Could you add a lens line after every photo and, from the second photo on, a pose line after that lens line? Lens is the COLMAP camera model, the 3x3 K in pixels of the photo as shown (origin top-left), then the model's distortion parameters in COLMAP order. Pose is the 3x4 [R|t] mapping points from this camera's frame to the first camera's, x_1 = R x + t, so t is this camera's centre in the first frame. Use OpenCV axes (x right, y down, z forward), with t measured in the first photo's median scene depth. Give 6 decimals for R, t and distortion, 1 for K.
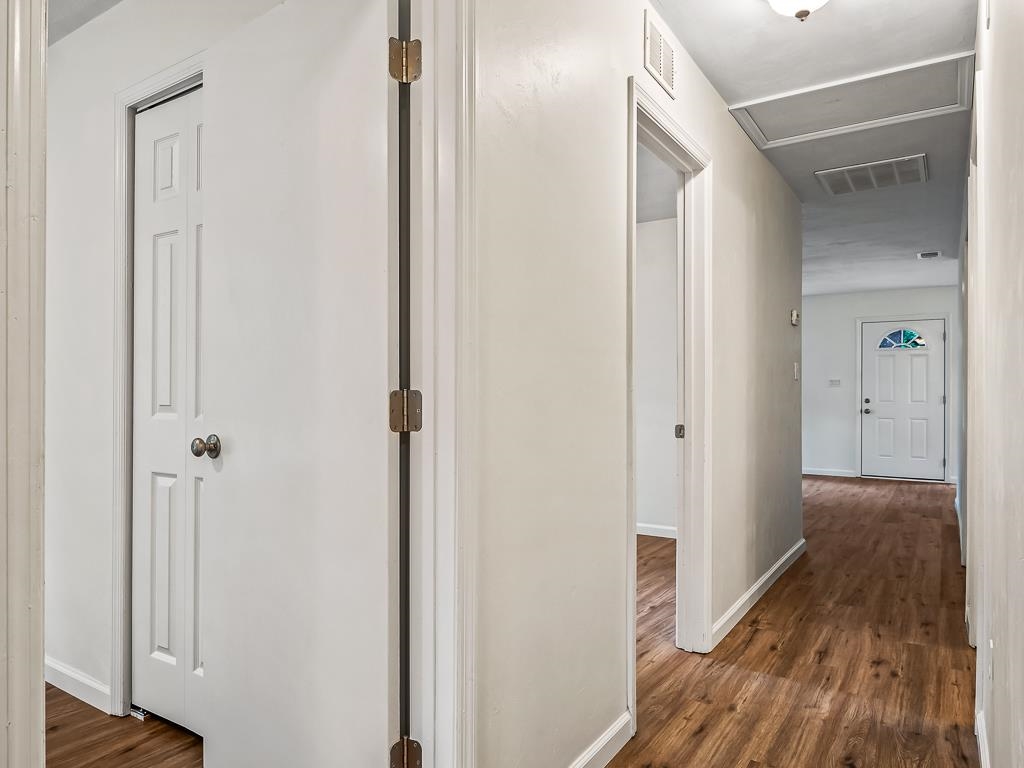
lens RADIAL K [[667.1, 0, 491.4], [0, 667.1, 393.5], [0, 0, 1]] dist [-0.007329, -0.003856]
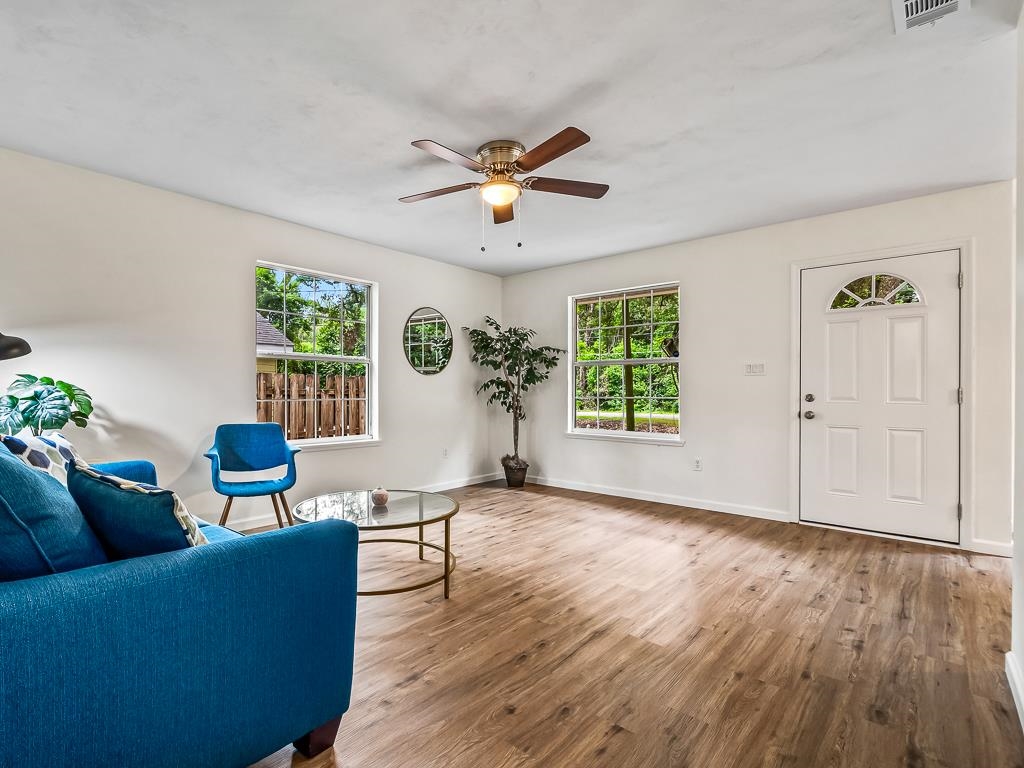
lens RADIAL K [[511.3, 0, 455.4], [0, 511.3, 390.6], [0, 0, 1]] dist [0.000495, 0.000272]
pose [[0.987055, 0.001549, -0.160374, 0.334945], [-0.001889, 0.999996, -0.001971, 0.006208], [0.160371, 0.002248, 0.987054, 0.509936]]
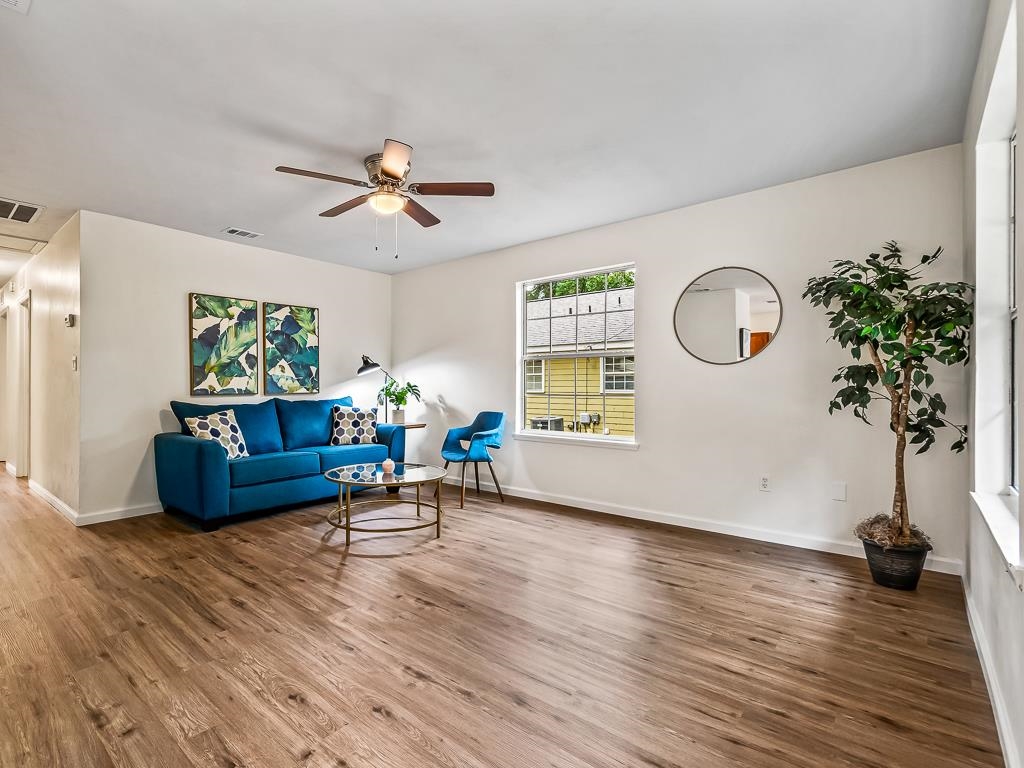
lens RADIAL K [[506.4, 0, 451.6], [0, 506.4, 384.6], [0, 0, 1]] dist [0.004164, -0.000025]
pose [[-0.147546, -0.003978, -0.989047, 0.668101], [-0.002002, 0.999991, -0.003723, 0.005574], [0.989053, 0.001431, -0.147553, 0.960239]]
